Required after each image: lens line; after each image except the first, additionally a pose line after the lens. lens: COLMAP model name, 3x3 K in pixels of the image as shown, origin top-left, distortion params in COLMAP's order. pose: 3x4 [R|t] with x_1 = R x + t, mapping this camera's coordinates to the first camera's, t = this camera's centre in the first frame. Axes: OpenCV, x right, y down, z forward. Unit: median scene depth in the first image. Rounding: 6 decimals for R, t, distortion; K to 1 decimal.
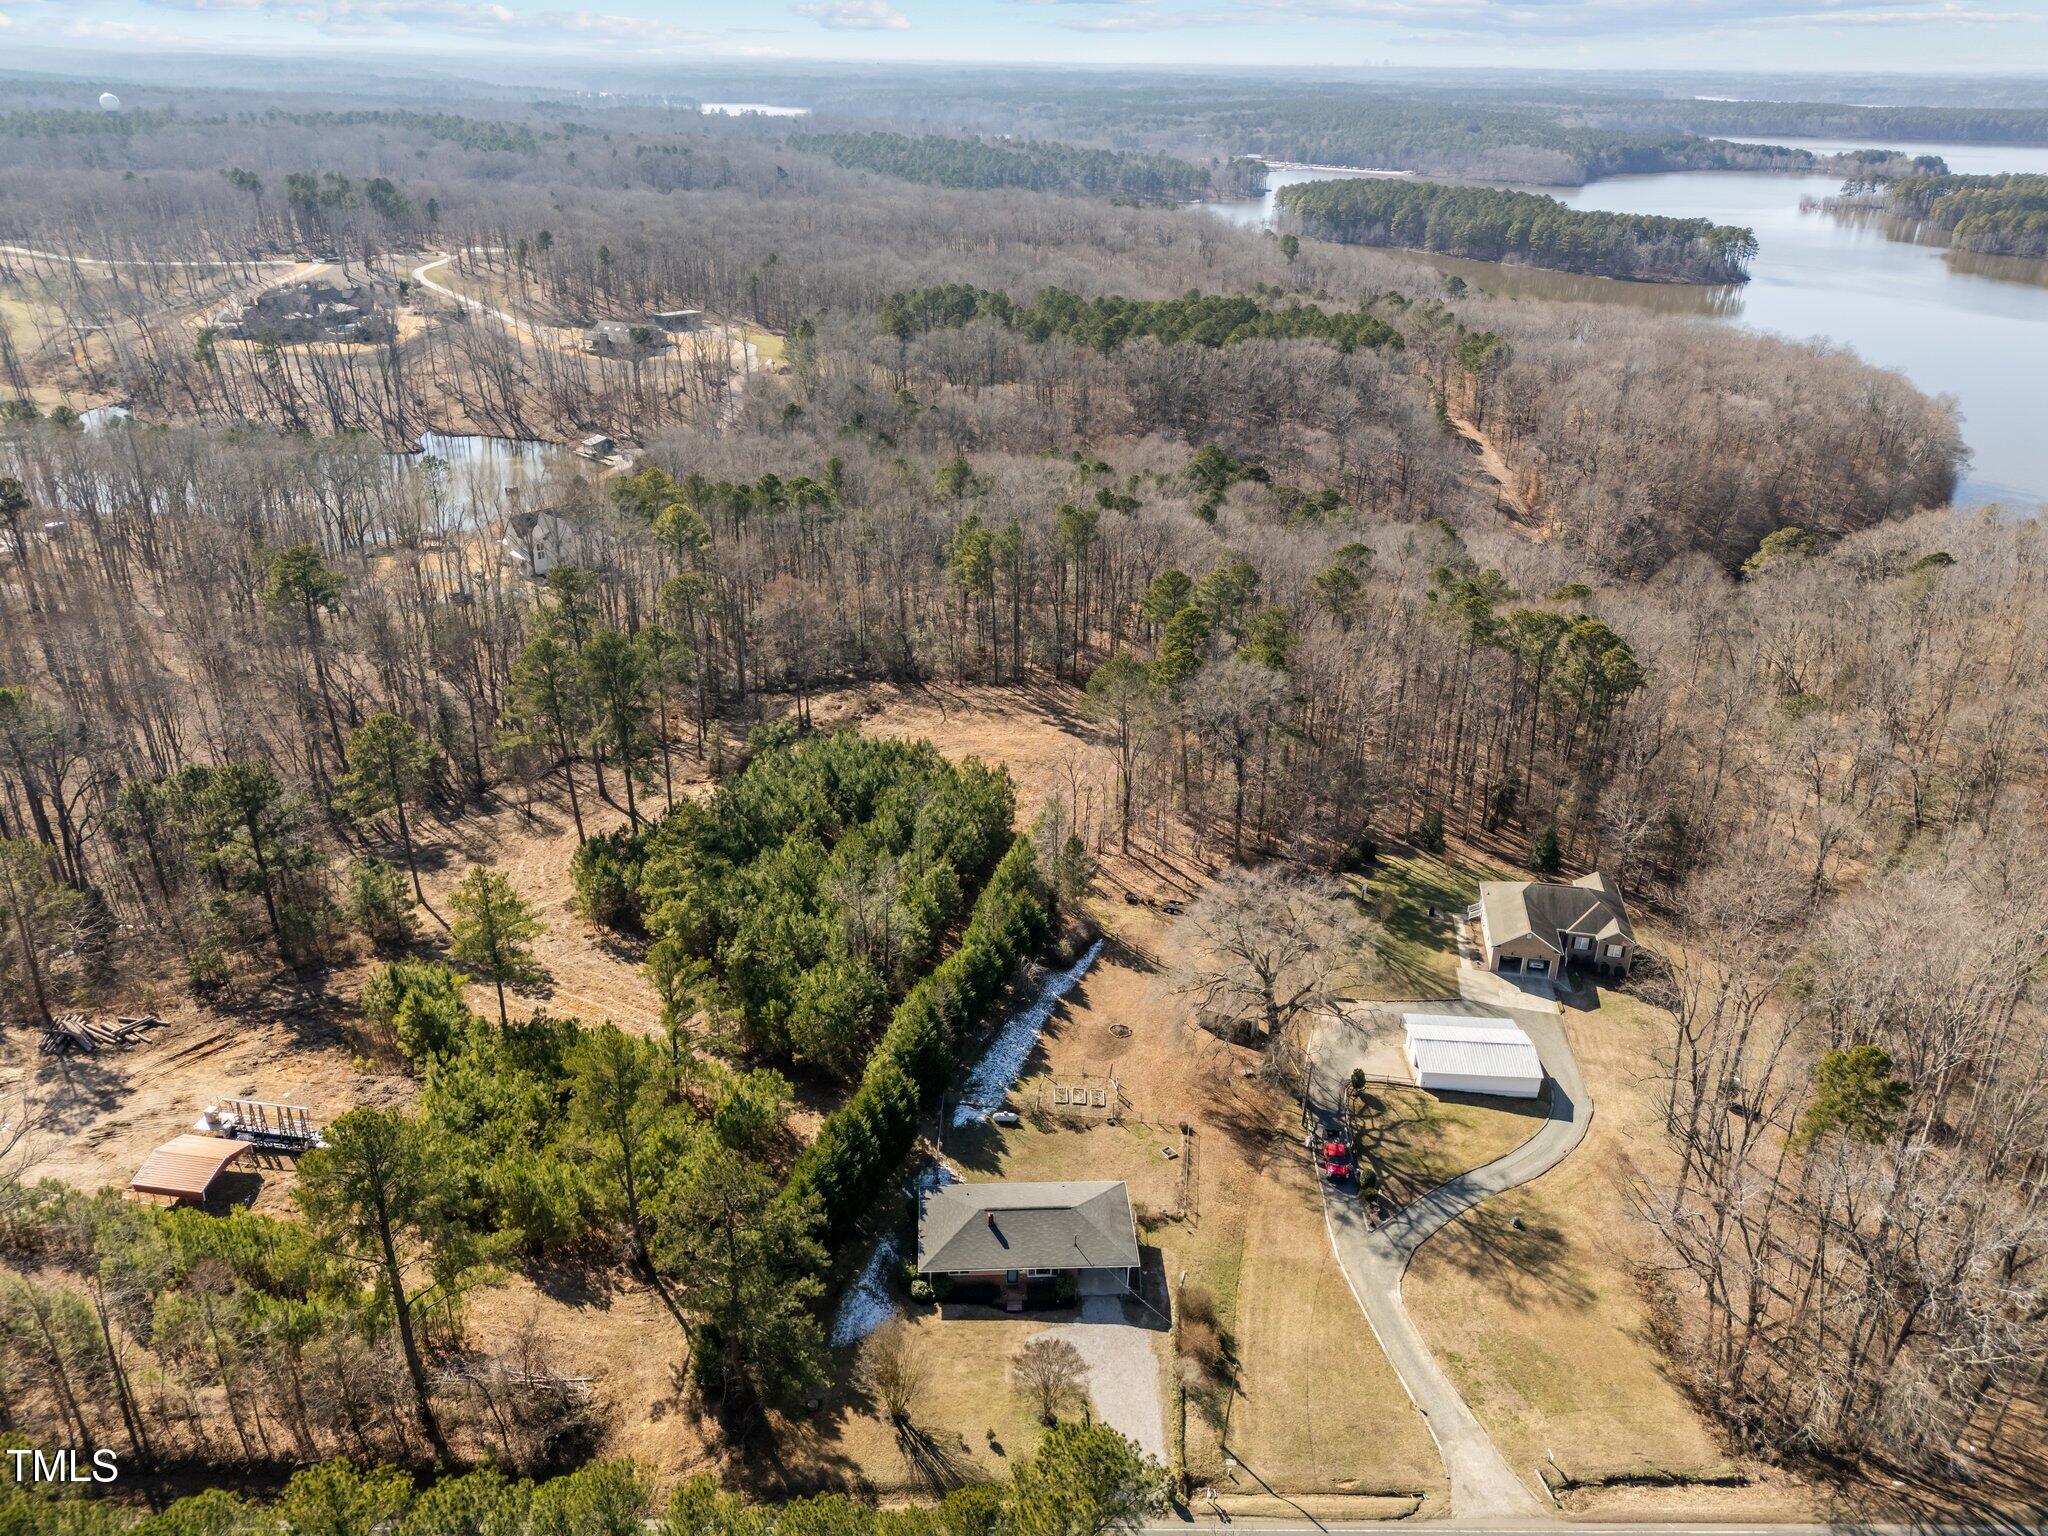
lens RADIAL K [[1505.8, 0, 1024.0], [0, 1505.8, 768.0], [0, 0, 1]] dist [0.086338, -0.076318]
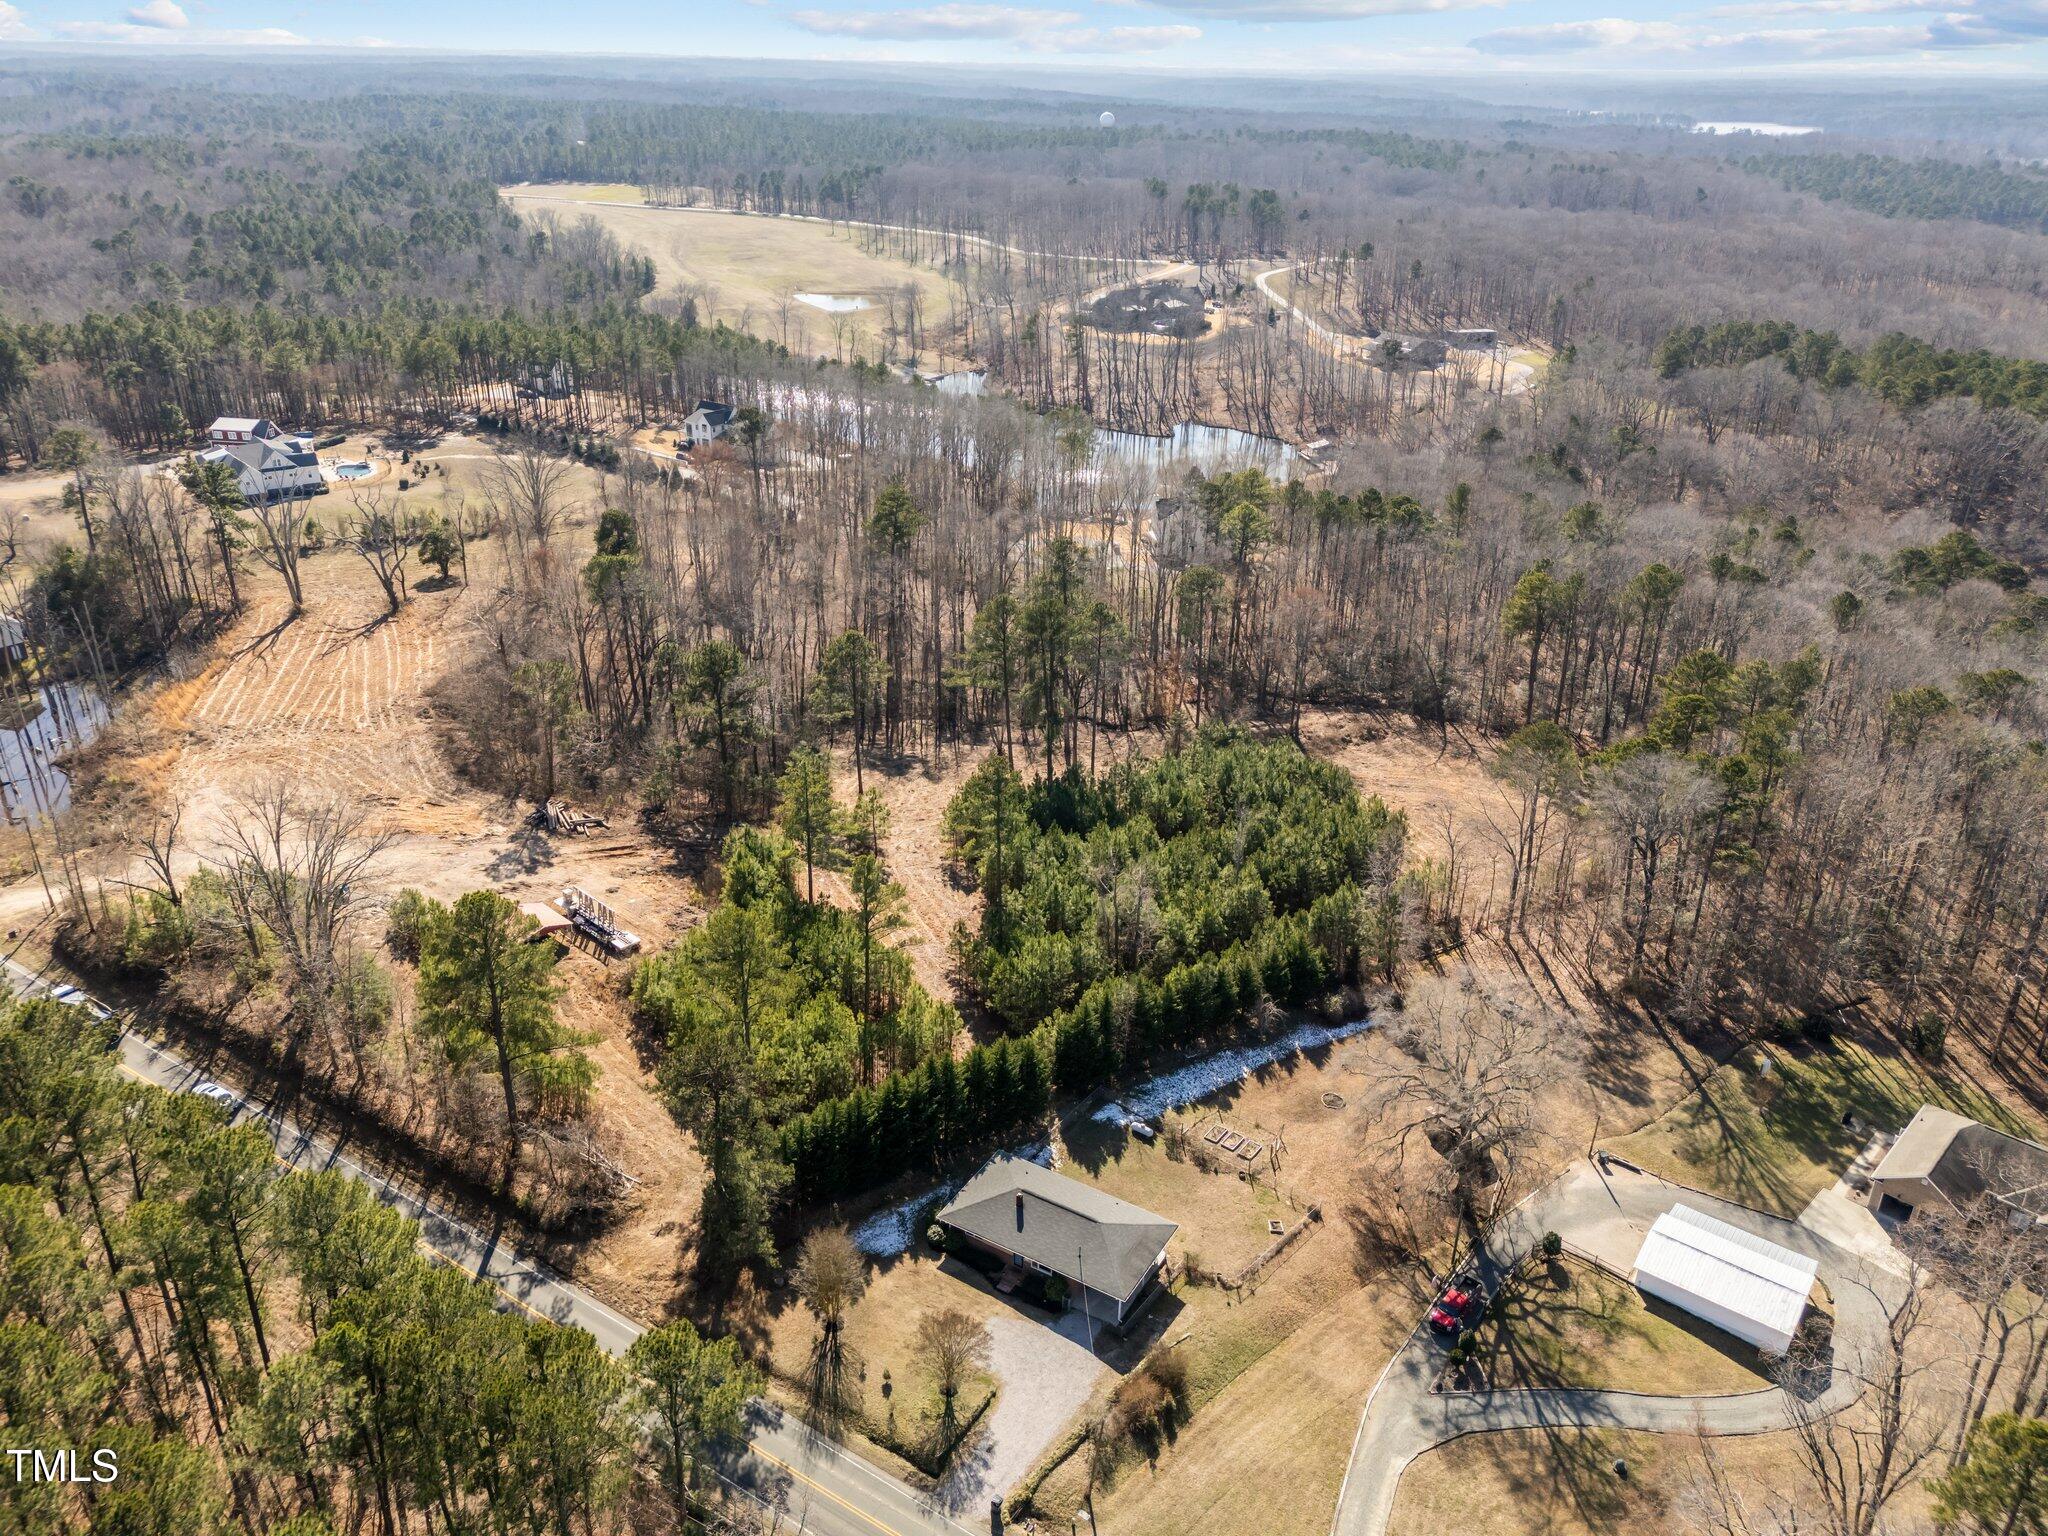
lens RADIAL K [[1503.7, 0, 1031.4], [0, 1503.7, 769.3], [0, 0, 1]] dist [0.060819, -0.001878]
pose [[0.830796, 0.234467, -0.504781, 0.347470], [-0.238934, 0.969361, 0.057009, -0.034911], [0.502681, 0.073247, 0.861363, 0.086846]]
